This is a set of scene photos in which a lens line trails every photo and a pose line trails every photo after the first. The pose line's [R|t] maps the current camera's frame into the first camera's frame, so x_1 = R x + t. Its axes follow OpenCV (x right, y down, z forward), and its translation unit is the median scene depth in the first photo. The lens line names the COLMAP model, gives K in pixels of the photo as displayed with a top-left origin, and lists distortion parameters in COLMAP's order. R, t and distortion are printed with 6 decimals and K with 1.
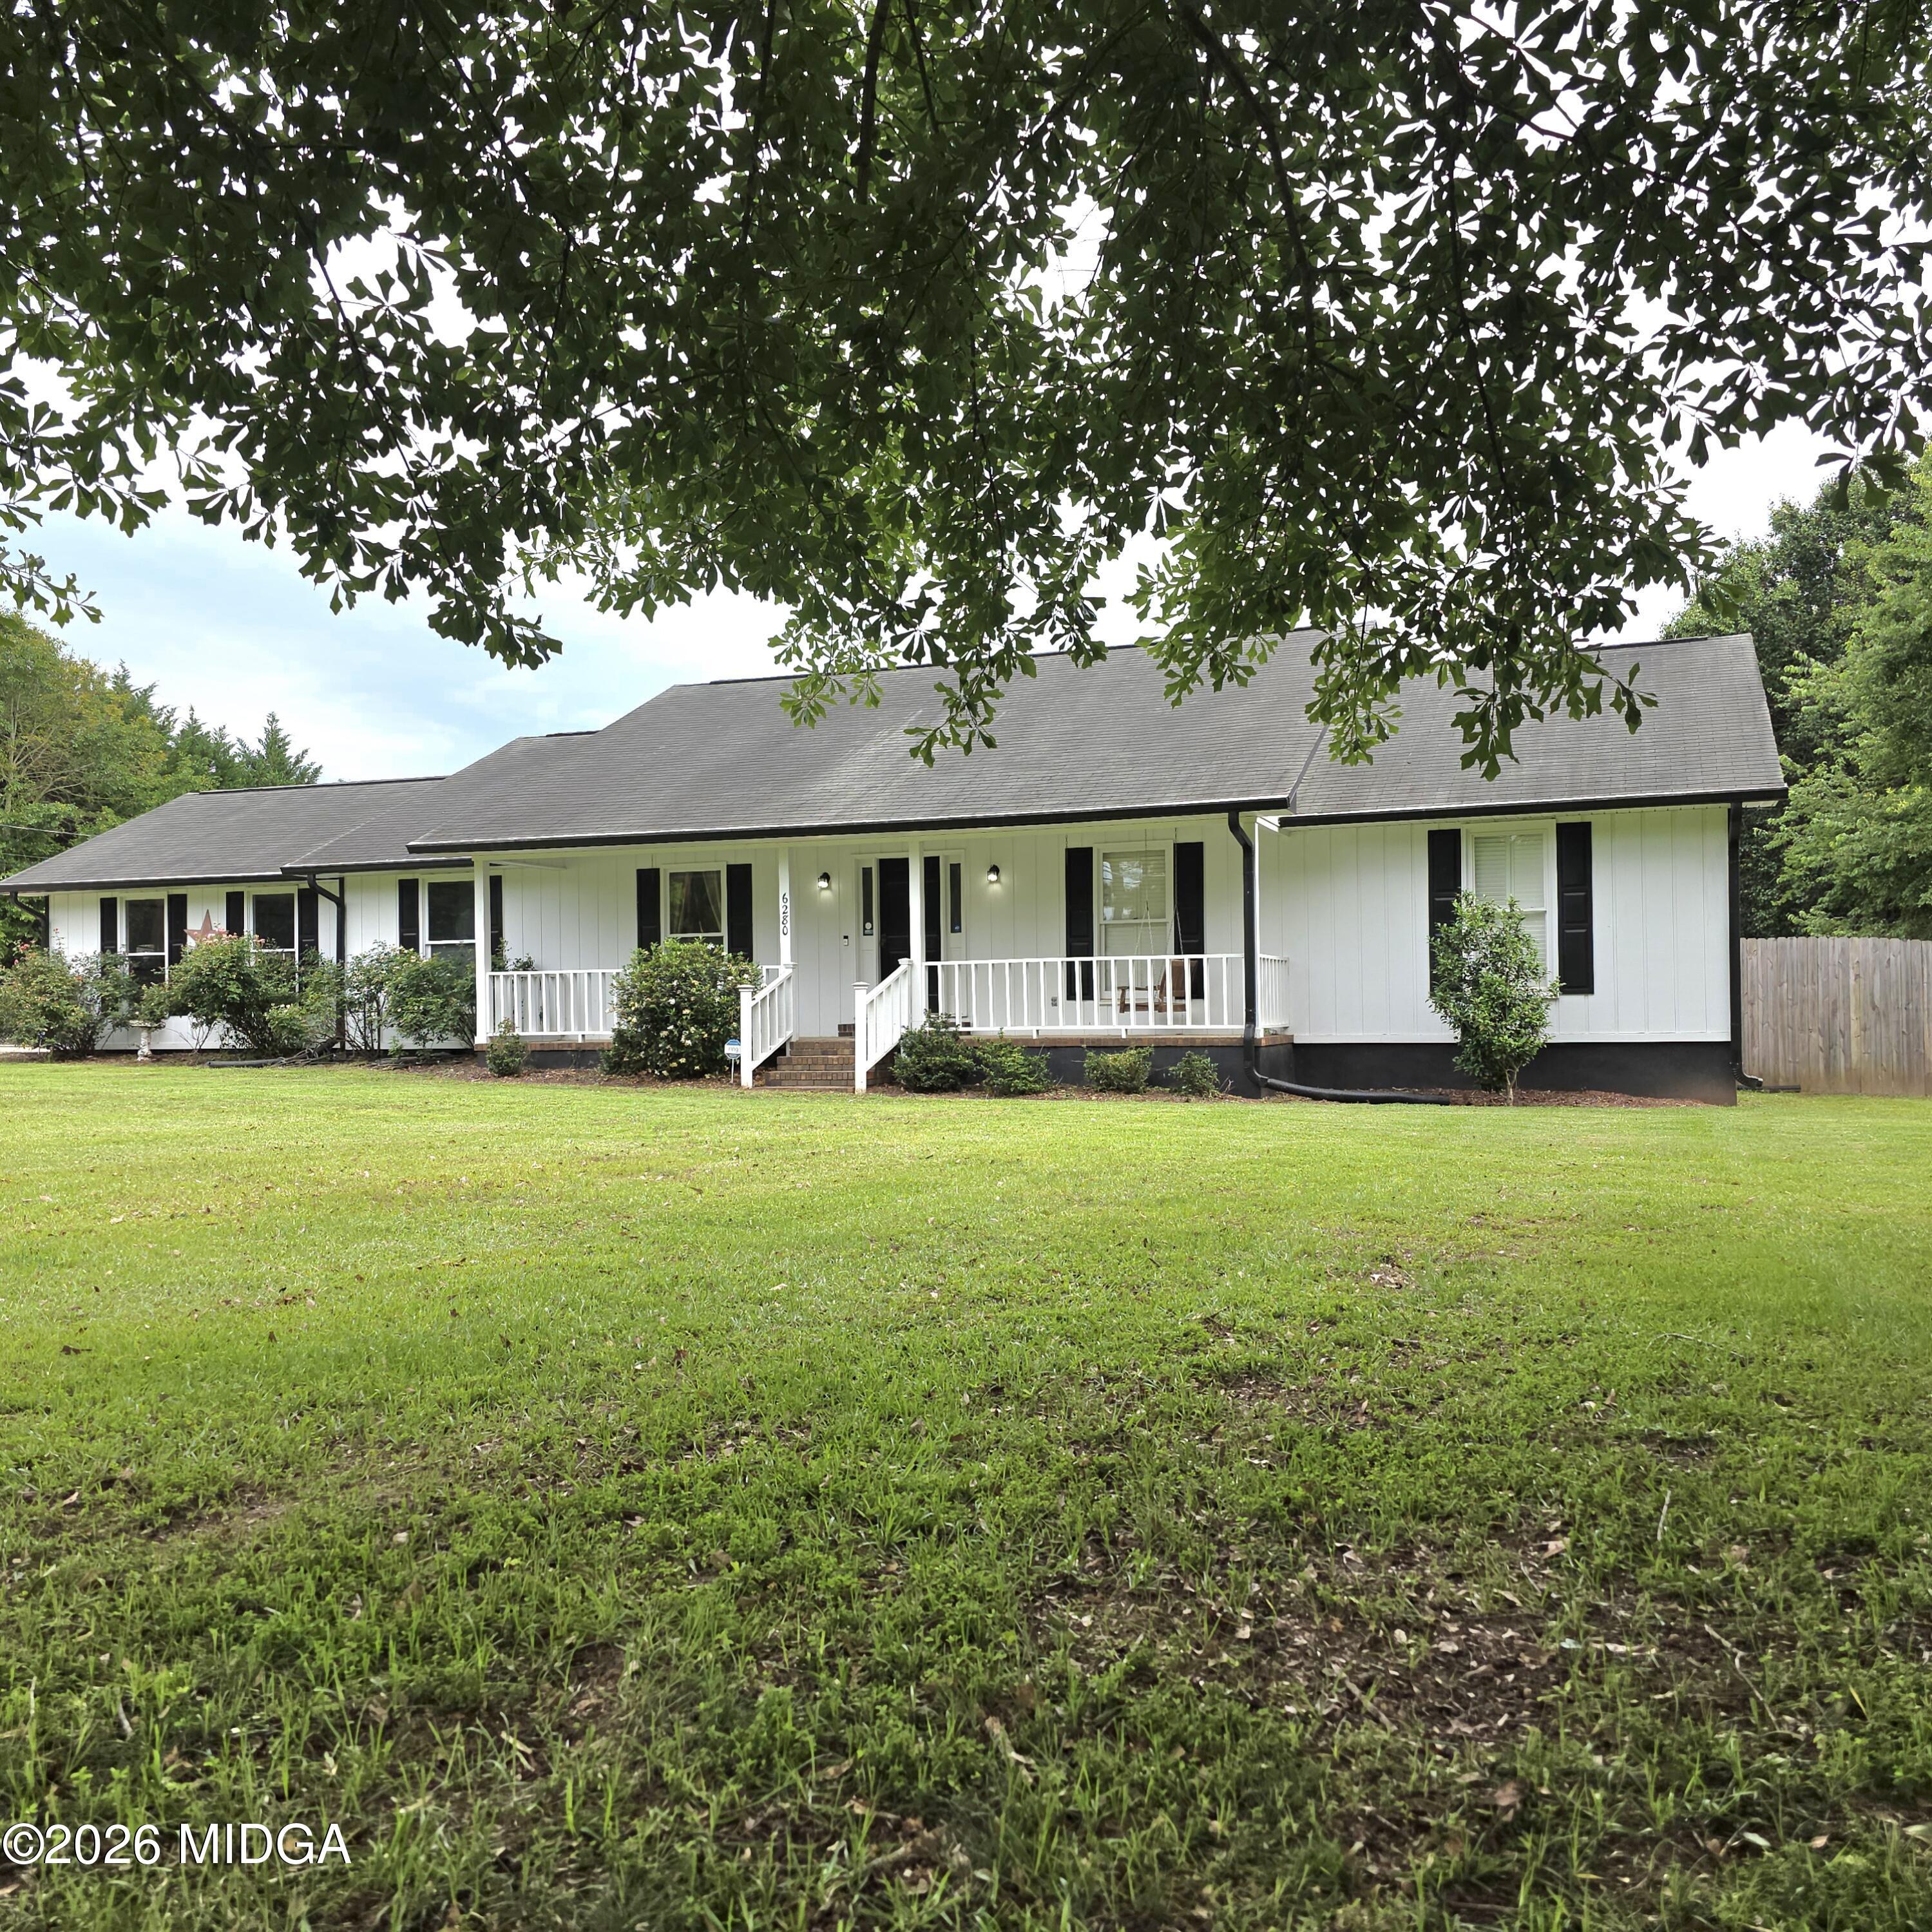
lens RADIAL K [[1716.0, 0, 963.0], [0, 1716.0, 968.0], [0, 0, 1]] dist [0.020808, -0.030497]
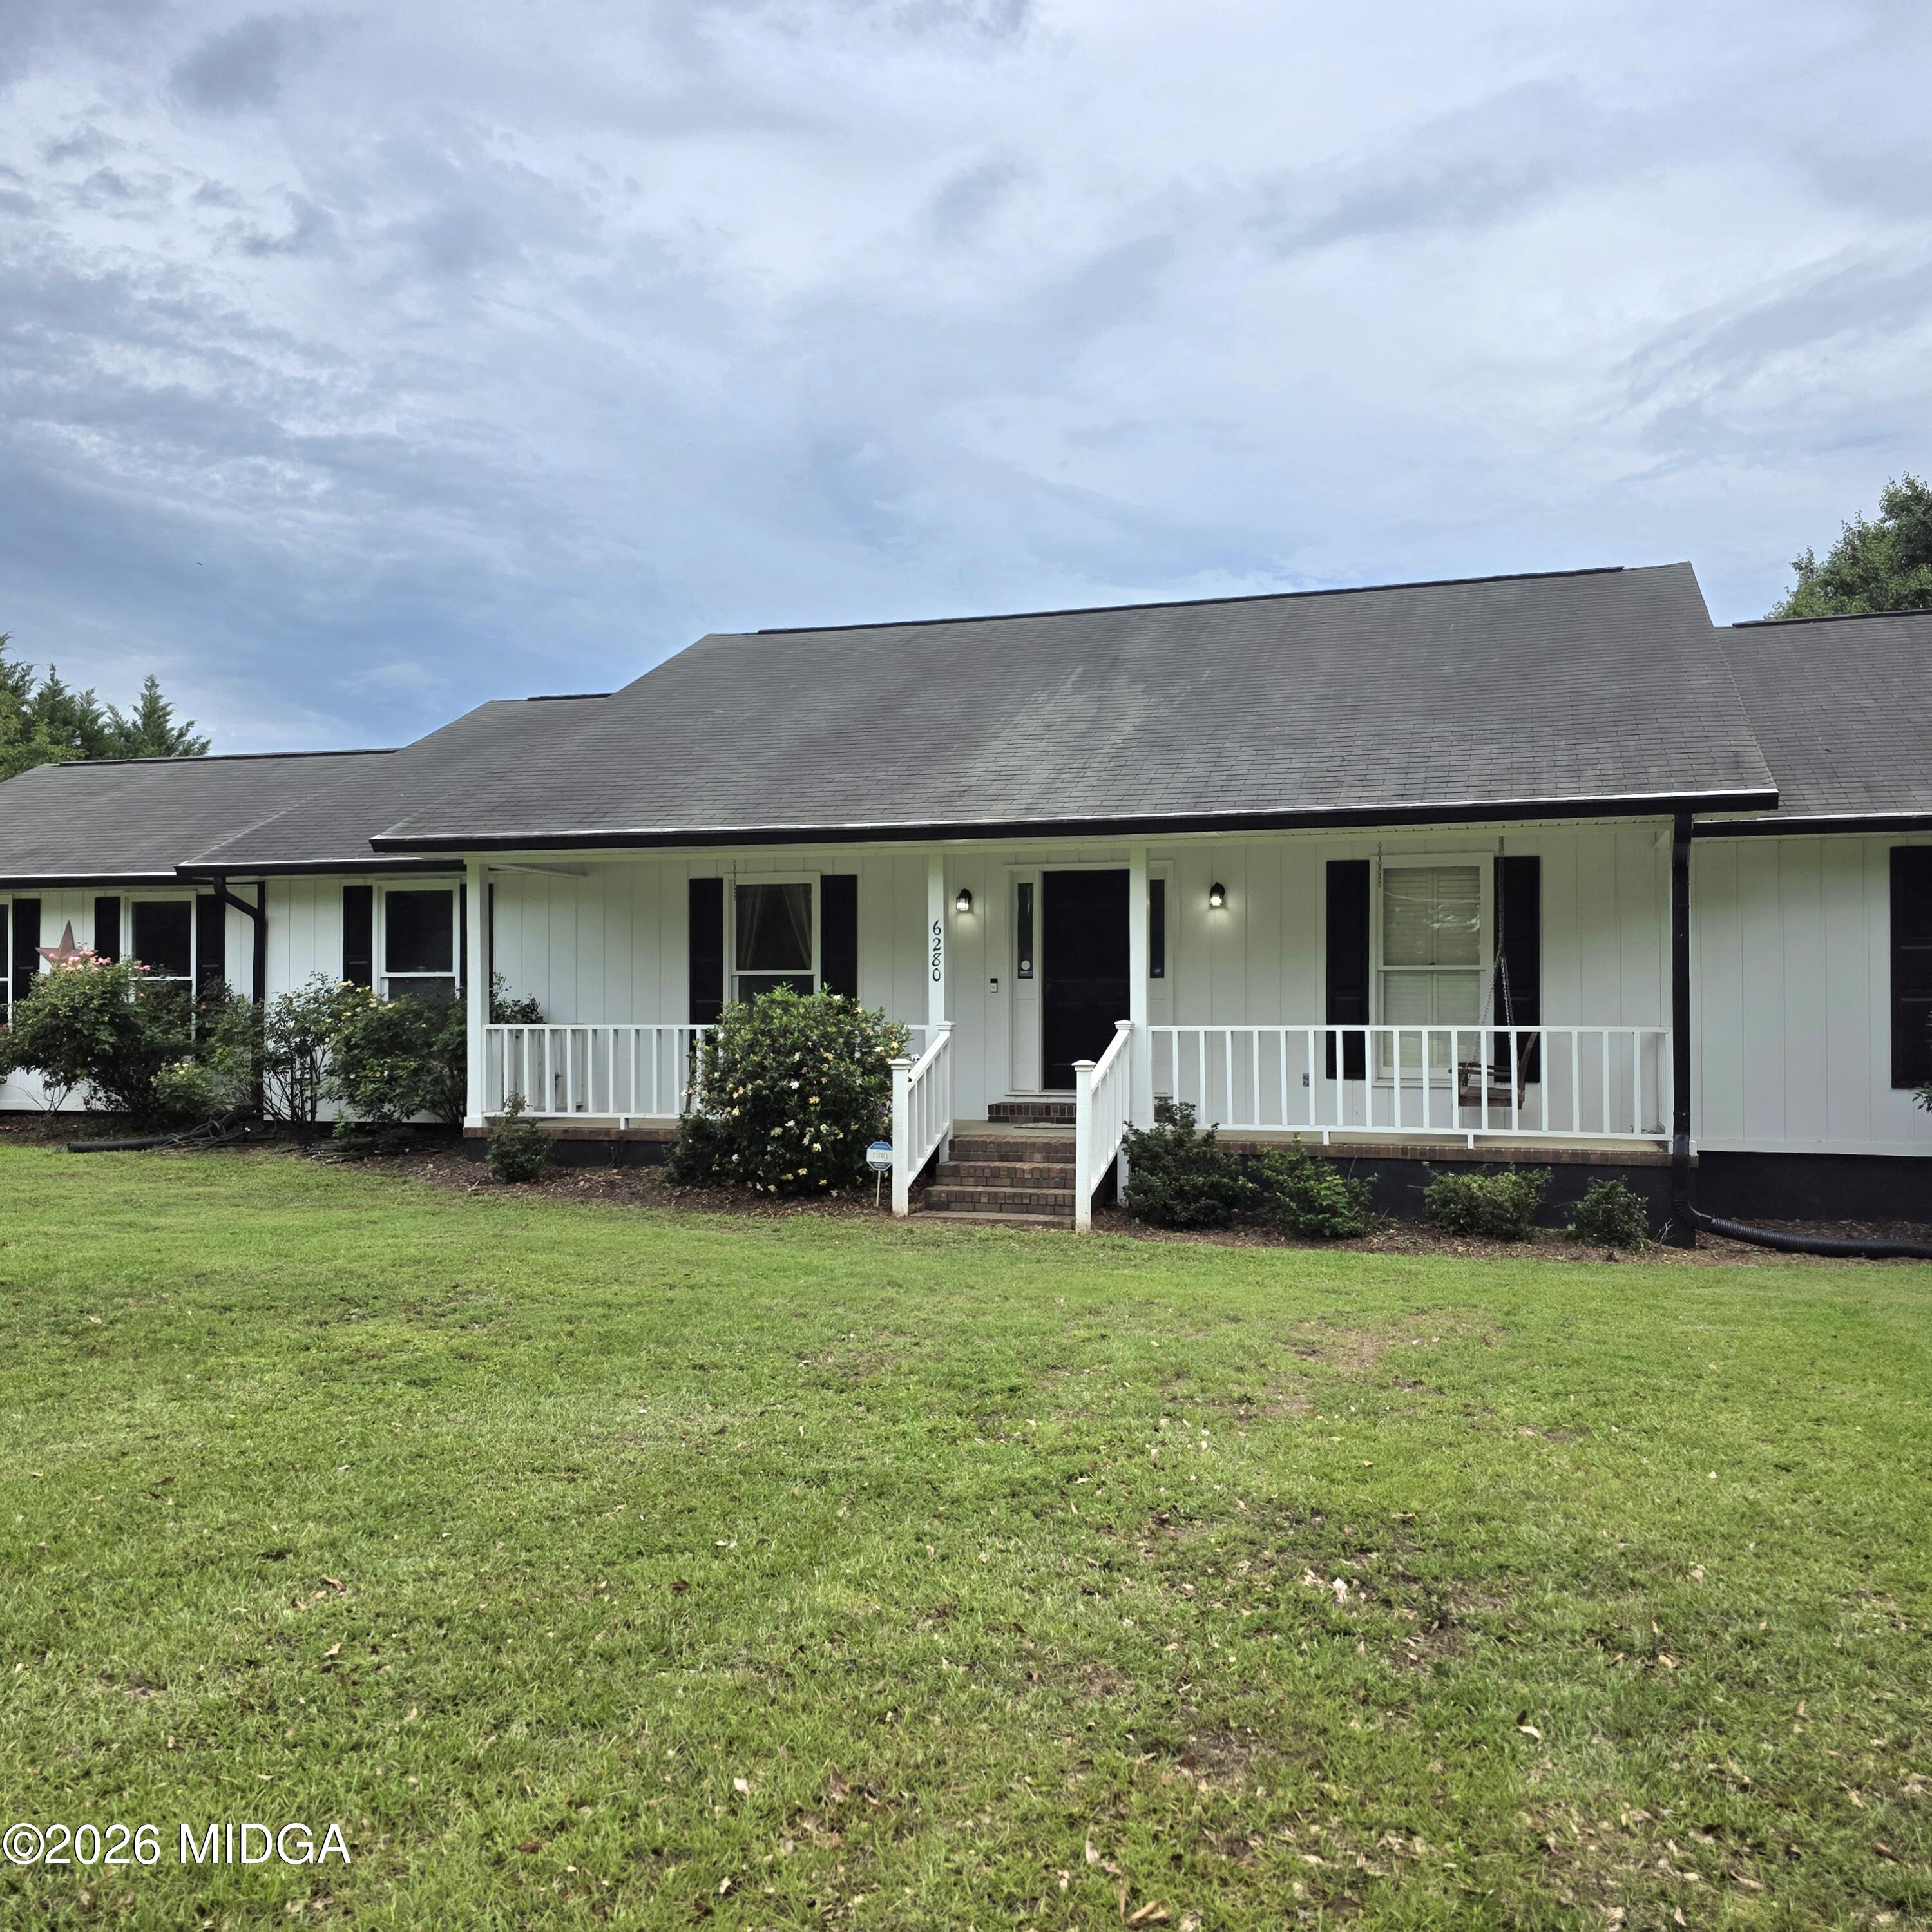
lens RADIAL K [[1716.0, 0, 970.0], [0, 1716.0, 965.2], [0, 0, 1]] dist [0.020808, -0.030497]
pose [[0.997470, 0.015067, 0.069471, -0.122726], [-0.014863, 0.999884, -0.003460, -0.020911], [-0.069515, 0.002419, 0.997578, 0.278047]]
